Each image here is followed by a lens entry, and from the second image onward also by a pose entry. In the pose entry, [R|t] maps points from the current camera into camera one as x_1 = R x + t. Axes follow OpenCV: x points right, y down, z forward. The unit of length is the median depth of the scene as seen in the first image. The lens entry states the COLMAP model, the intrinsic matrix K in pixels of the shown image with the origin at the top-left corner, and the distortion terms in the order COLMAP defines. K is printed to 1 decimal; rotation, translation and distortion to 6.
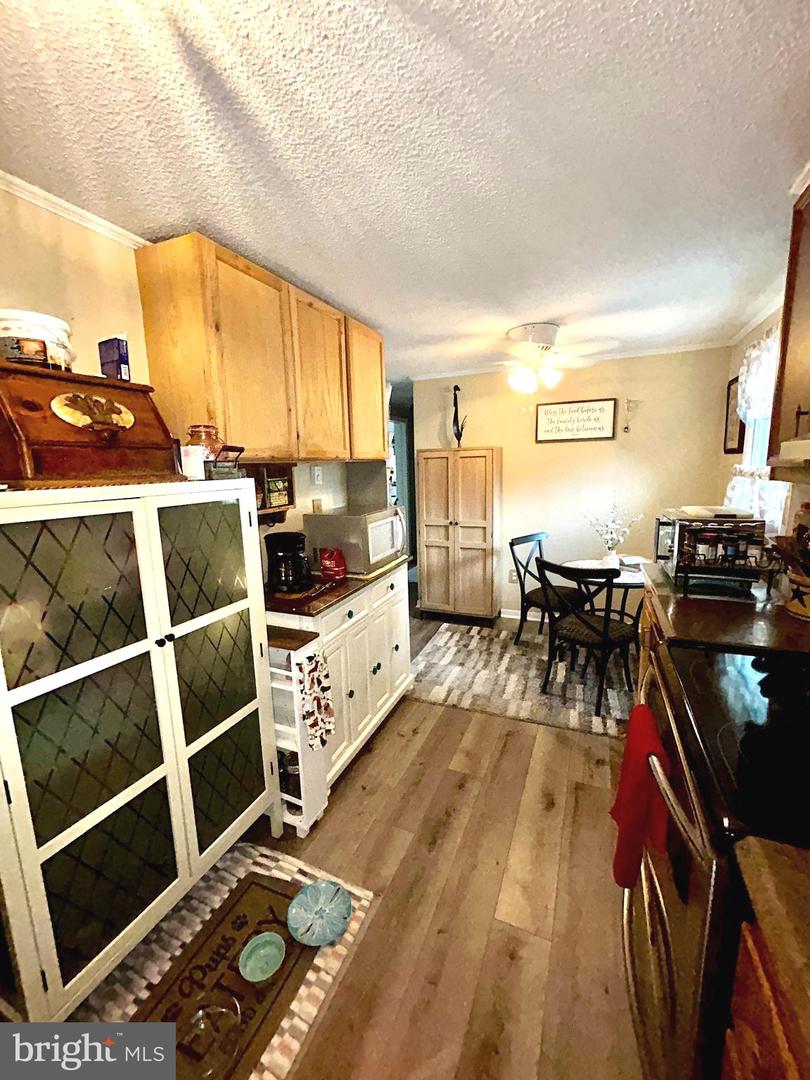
lens RADIAL K [[437.4, 0, 406.1], [0, 437.4, 538.8], [0, 0, 1]] dist [-0.002358, 0.000550]
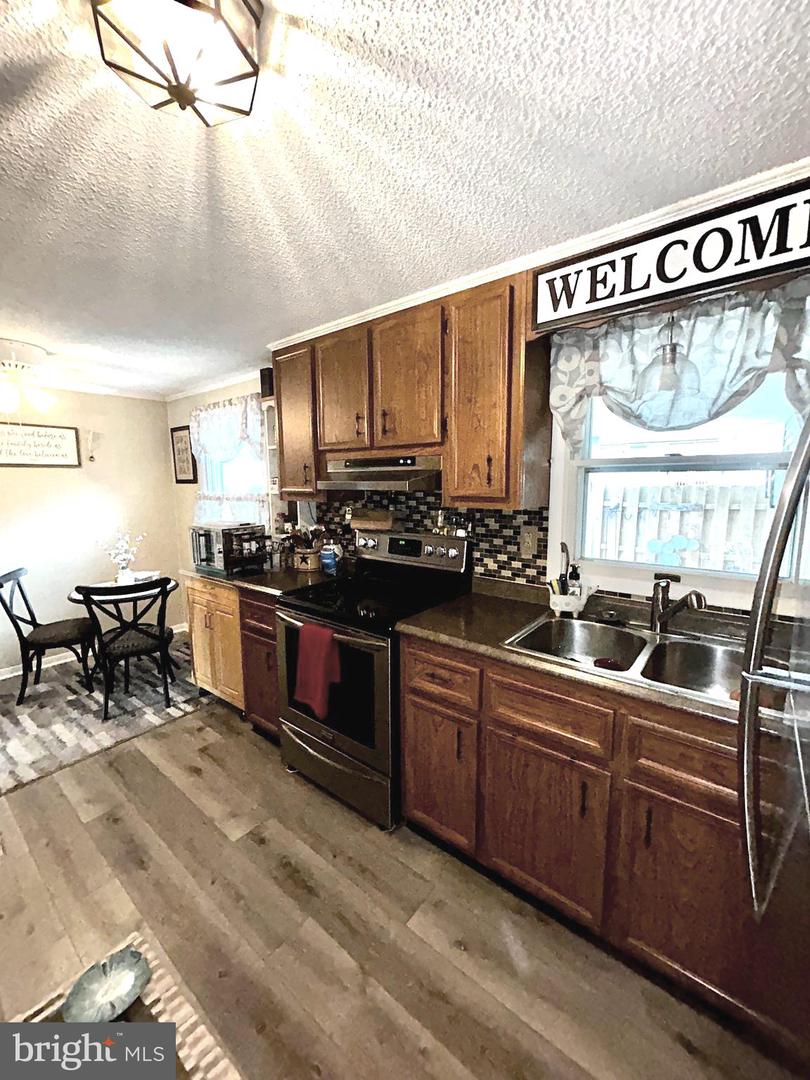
lens RADIAL K [[437.4, 0, 404.0], [0, 437.4, 537.9], [0, 0, 1]] dist [-0.002358, 0.000550]
pose [[0.265936, -0.106937, 0.958041, -0.449782], [0.164220, 0.984327, 0.064287, -0.007901], [-0.949900, 0.140233, 0.279329, 0.023402]]
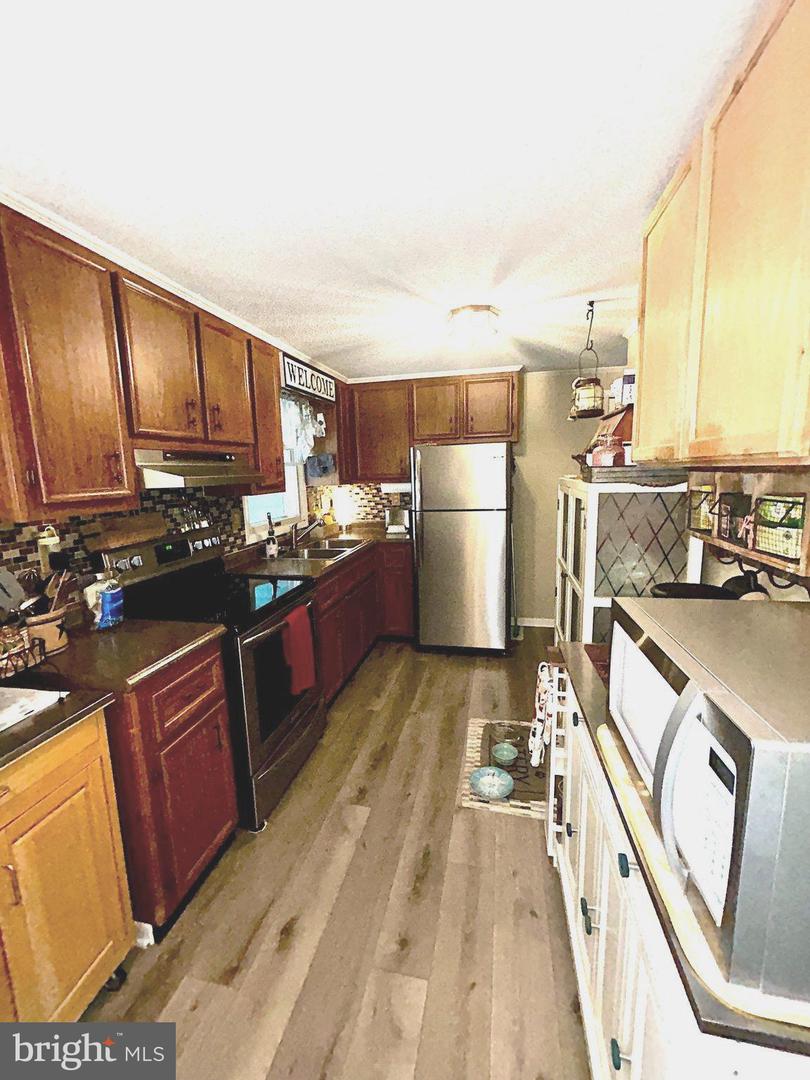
lens RADIAL K [[437.4, 0, 407.5], [0, 437.4, 539.0], [0, 0, 1]] dist [-0.002358, 0.000550]
pose [[-0.979047, 0.081266, -0.186718, 0.156794], [0.017142, 0.946554, 0.322090, -0.212686], [0.202914, 0.312140, -0.928113, 1.145727]]
